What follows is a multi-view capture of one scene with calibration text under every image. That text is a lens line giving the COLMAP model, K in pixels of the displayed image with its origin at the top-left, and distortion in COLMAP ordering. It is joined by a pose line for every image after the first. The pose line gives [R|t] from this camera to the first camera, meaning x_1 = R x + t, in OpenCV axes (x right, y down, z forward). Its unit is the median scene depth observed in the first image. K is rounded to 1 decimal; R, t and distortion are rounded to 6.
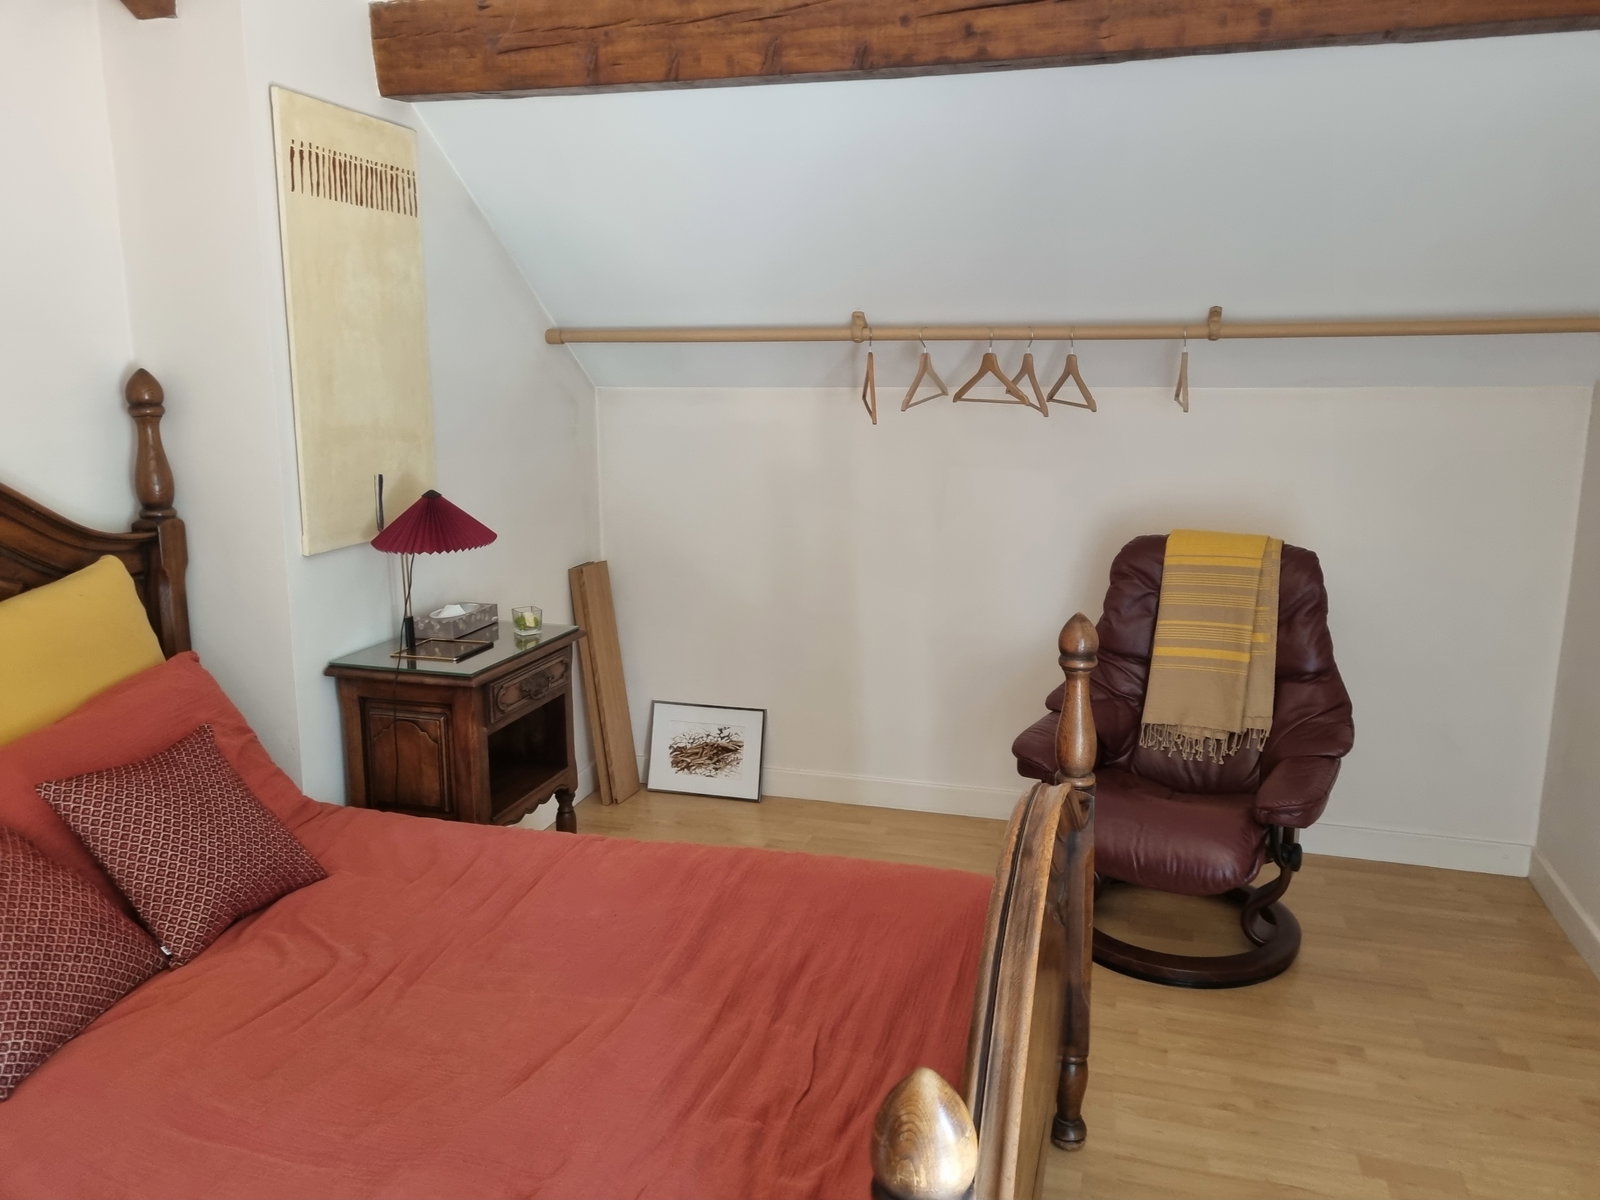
lens RADIAL K [[1191.4, 0, 808.4], [0, 1191.4, 576.0], [0, 0, 1]] dist [0.074077, -0.061237]
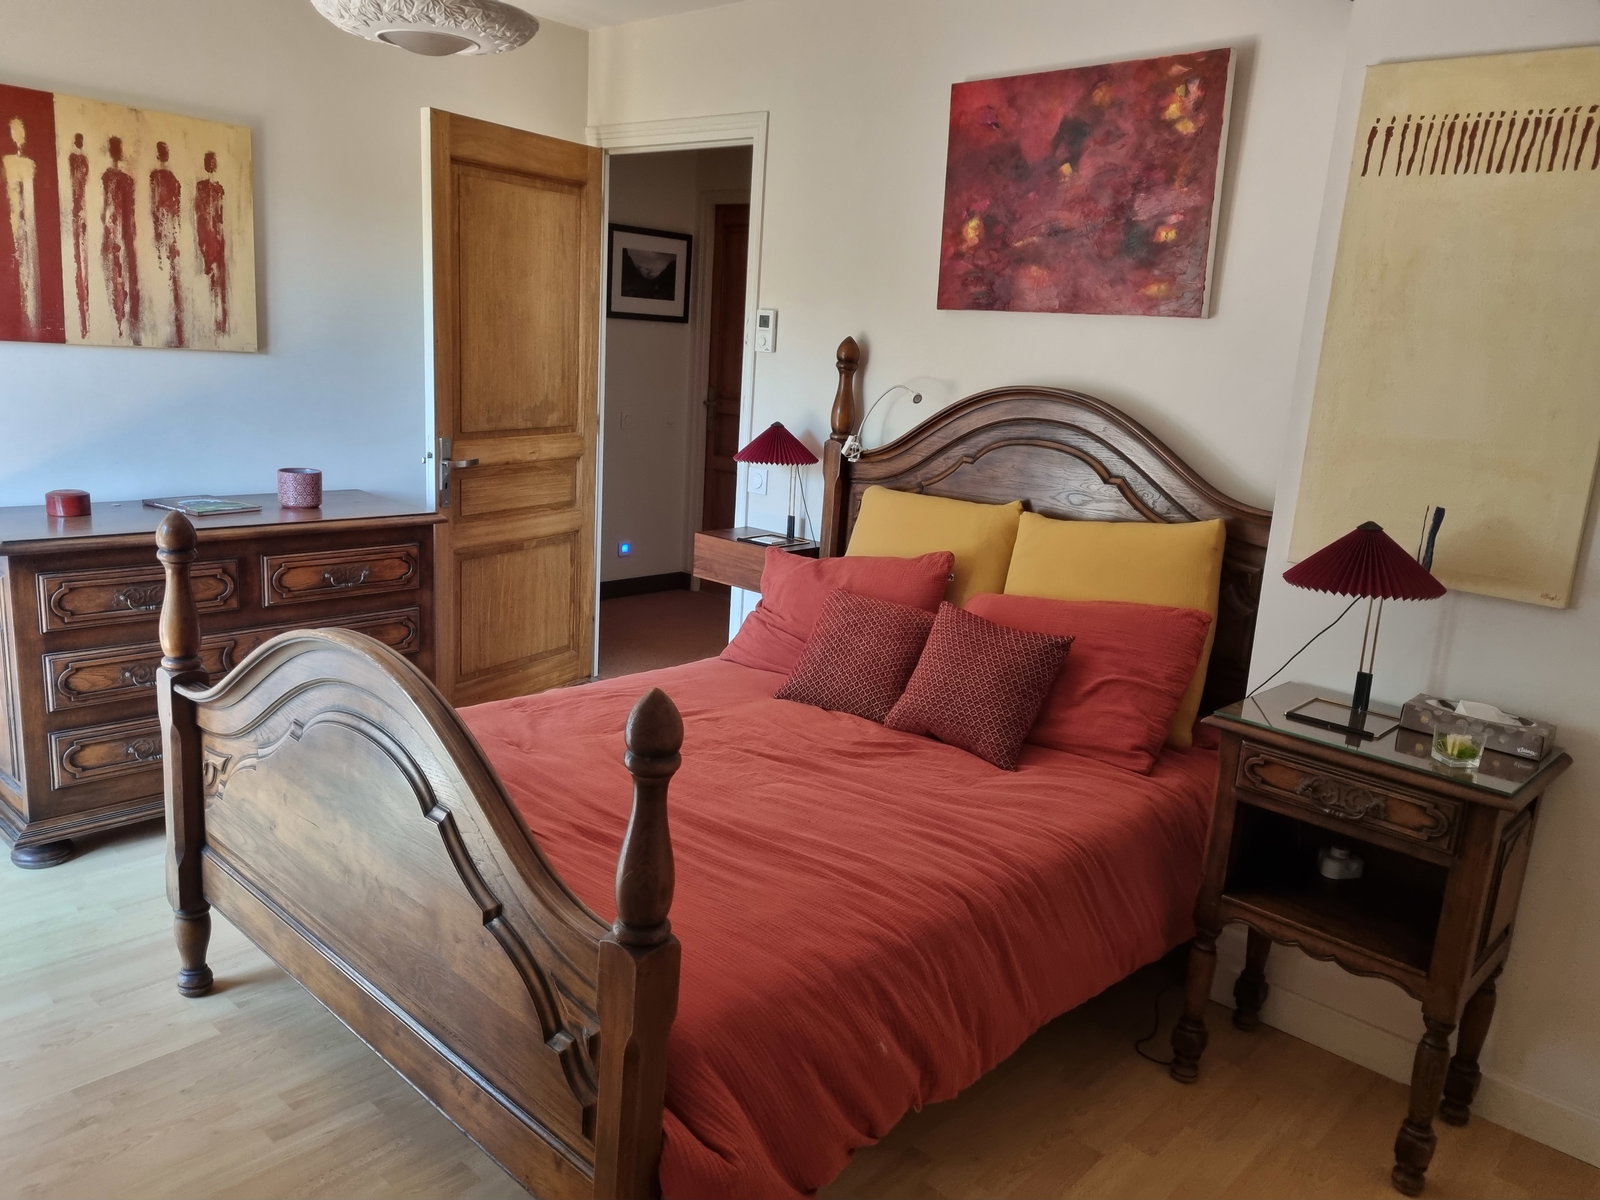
lens RADIAL K [[1191.4, 0, 808.4], [0, 1191.4, 576.0], [0, 0, 1]] dist [0.074077, -0.061237]
pose [[-0.446356, 0.149979, -0.882198, 0.574878], [-0.230314, 0.933389, 0.275211, -0.174336], [0.864709, 0.326024, -0.382081, 0.997975]]
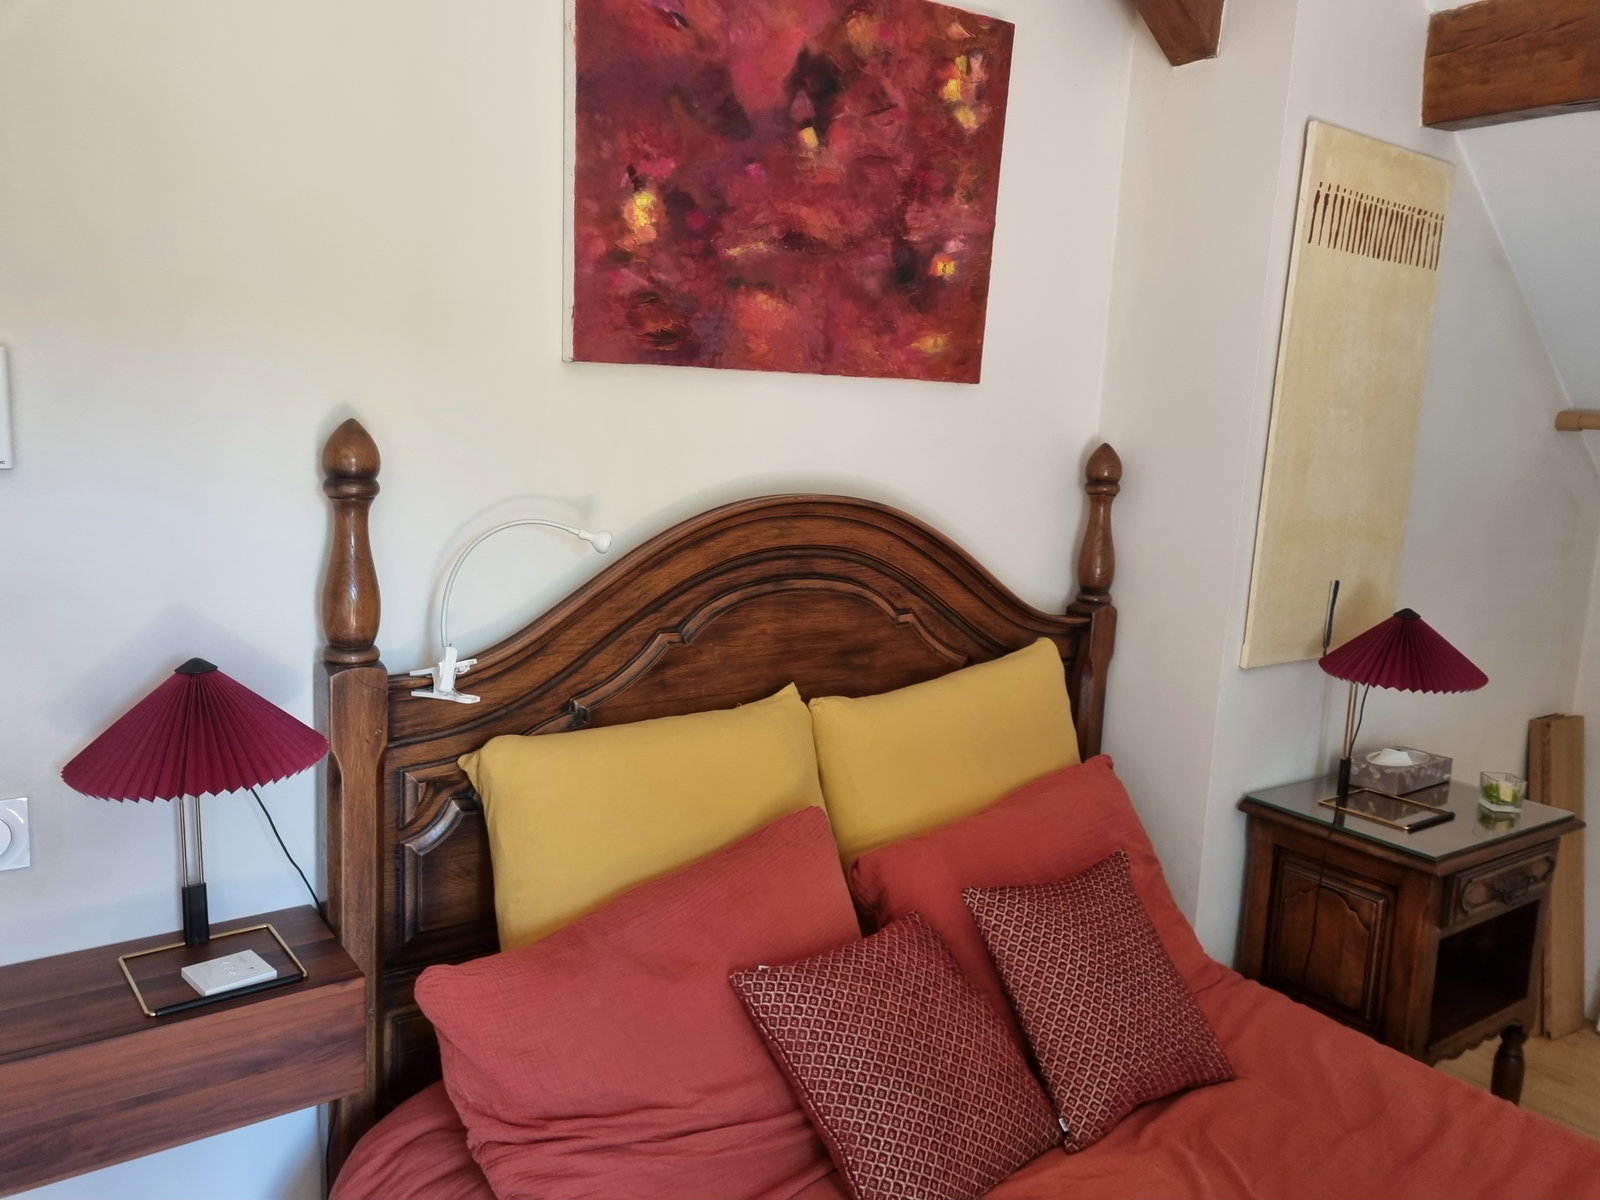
lens RADIAL K [[1191.4, 0, 808.4], [0, 1191.4, 576.0], [0, 0, 1]] dist [0.074077, -0.061237]
pose [[0.784596, 0.118978, -0.608485, -0.147102], [-0.156949, 0.987563, -0.009274, -0.024435], [0.599814, 0.102777, 0.793511, 0.135762]]
